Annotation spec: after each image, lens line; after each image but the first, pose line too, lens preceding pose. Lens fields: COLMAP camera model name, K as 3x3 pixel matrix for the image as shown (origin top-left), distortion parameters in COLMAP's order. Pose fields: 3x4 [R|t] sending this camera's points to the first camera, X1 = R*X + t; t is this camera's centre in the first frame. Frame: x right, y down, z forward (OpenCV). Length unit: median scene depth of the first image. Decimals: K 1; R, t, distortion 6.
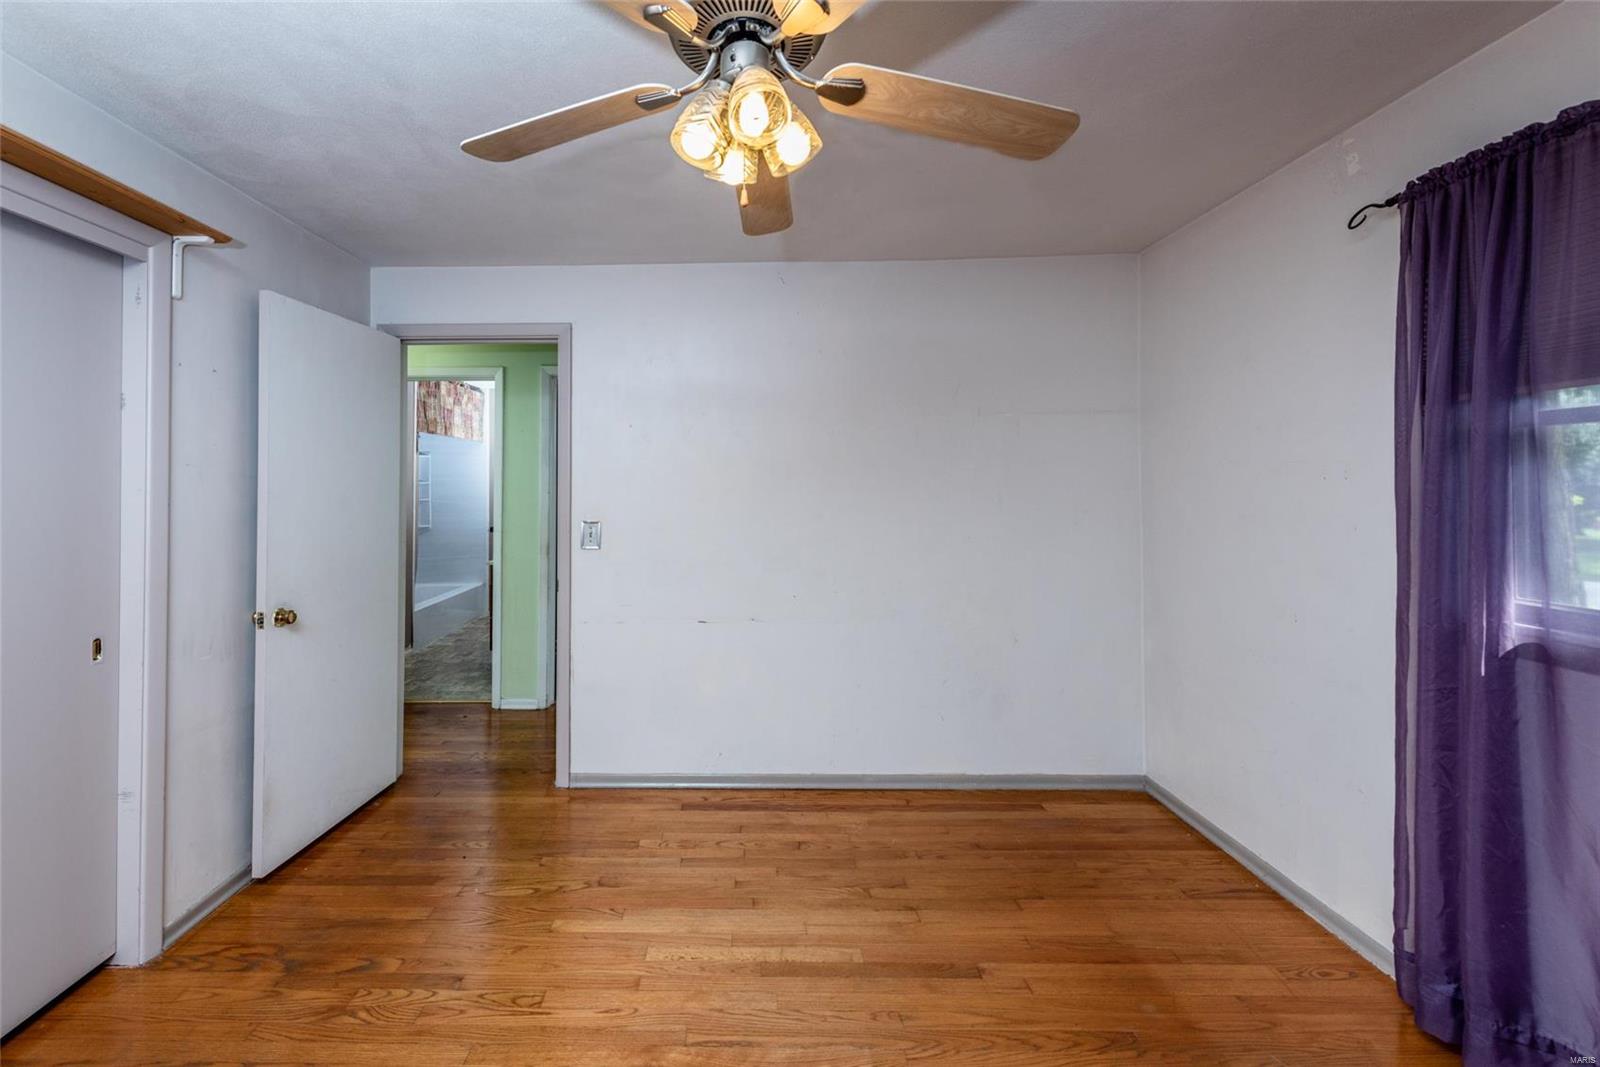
lens RADIAL K [[681.4, 0, 766.2], [0, 681.4, 481.9], [0, 0, 1]] dist [0.017538, -0.003063]
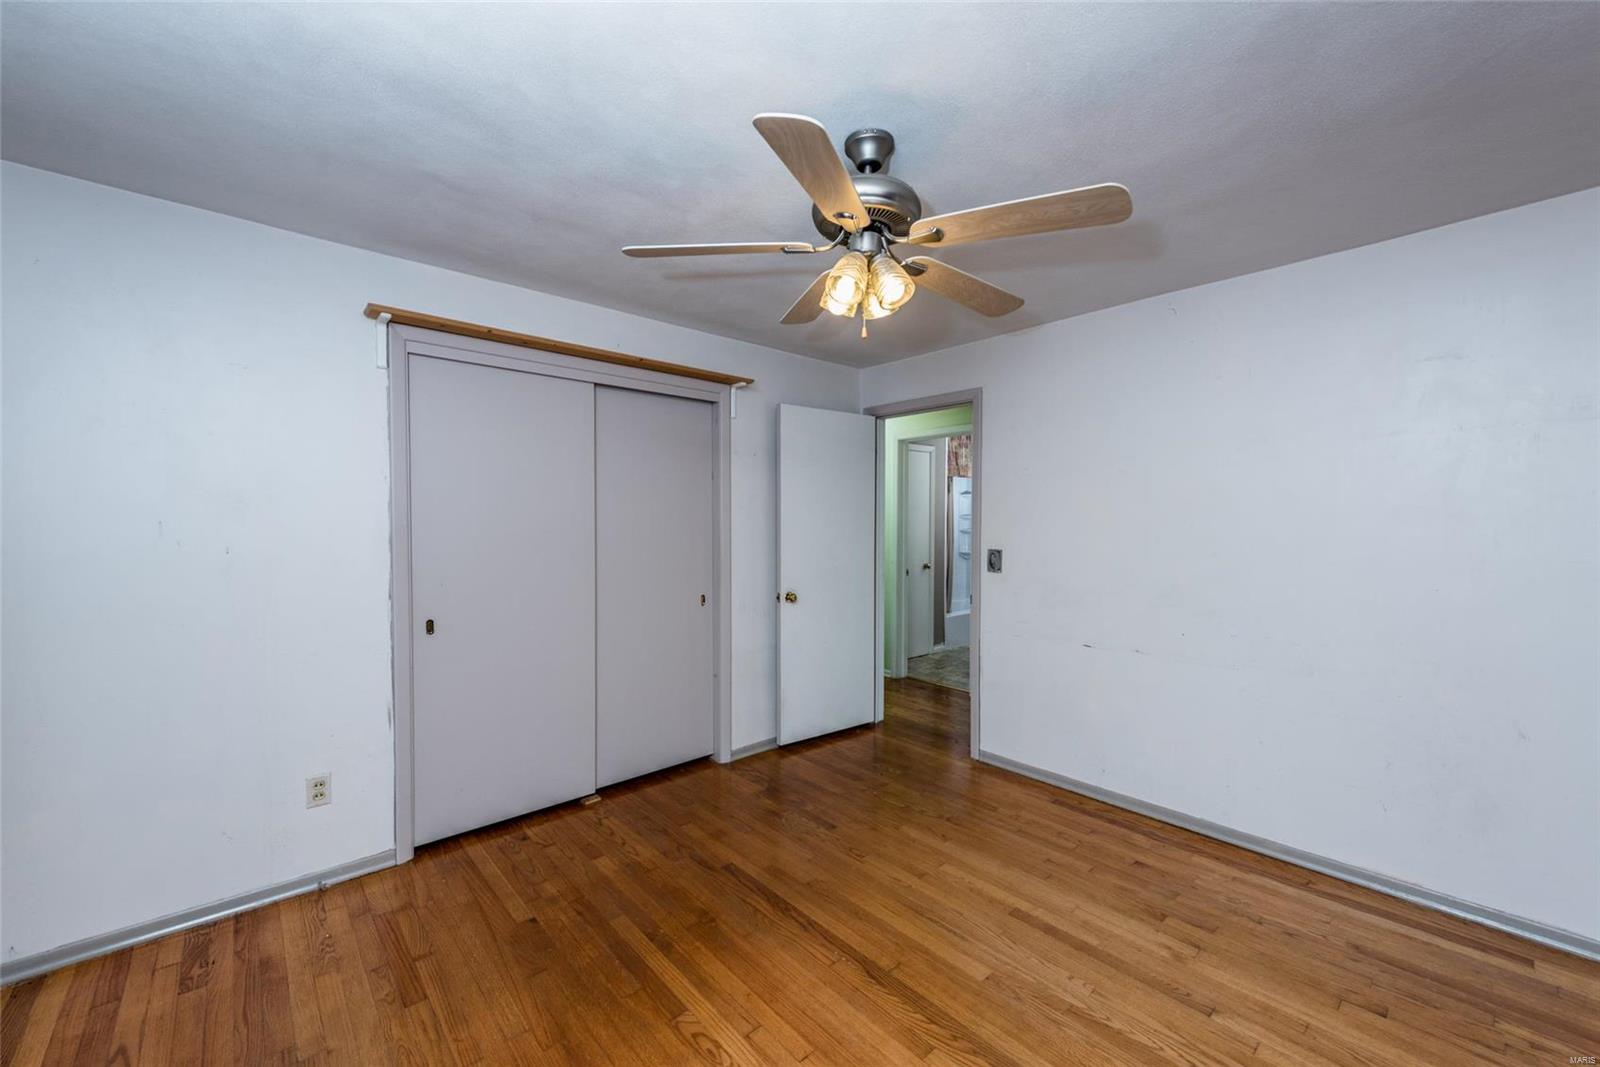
lens RADIAL K [[681.4, 0, 818.4], [0, 681.4, 542.3], [0, 0, 1]] dist [0.017538, -0.003063]
pose [[0.669079, 0.029085, -0.742622, 0.559848], [0.000473, 0.999217, 0.039561, -0.003580], [0.743191, -0.026820, 0.668541, -0.058525]]
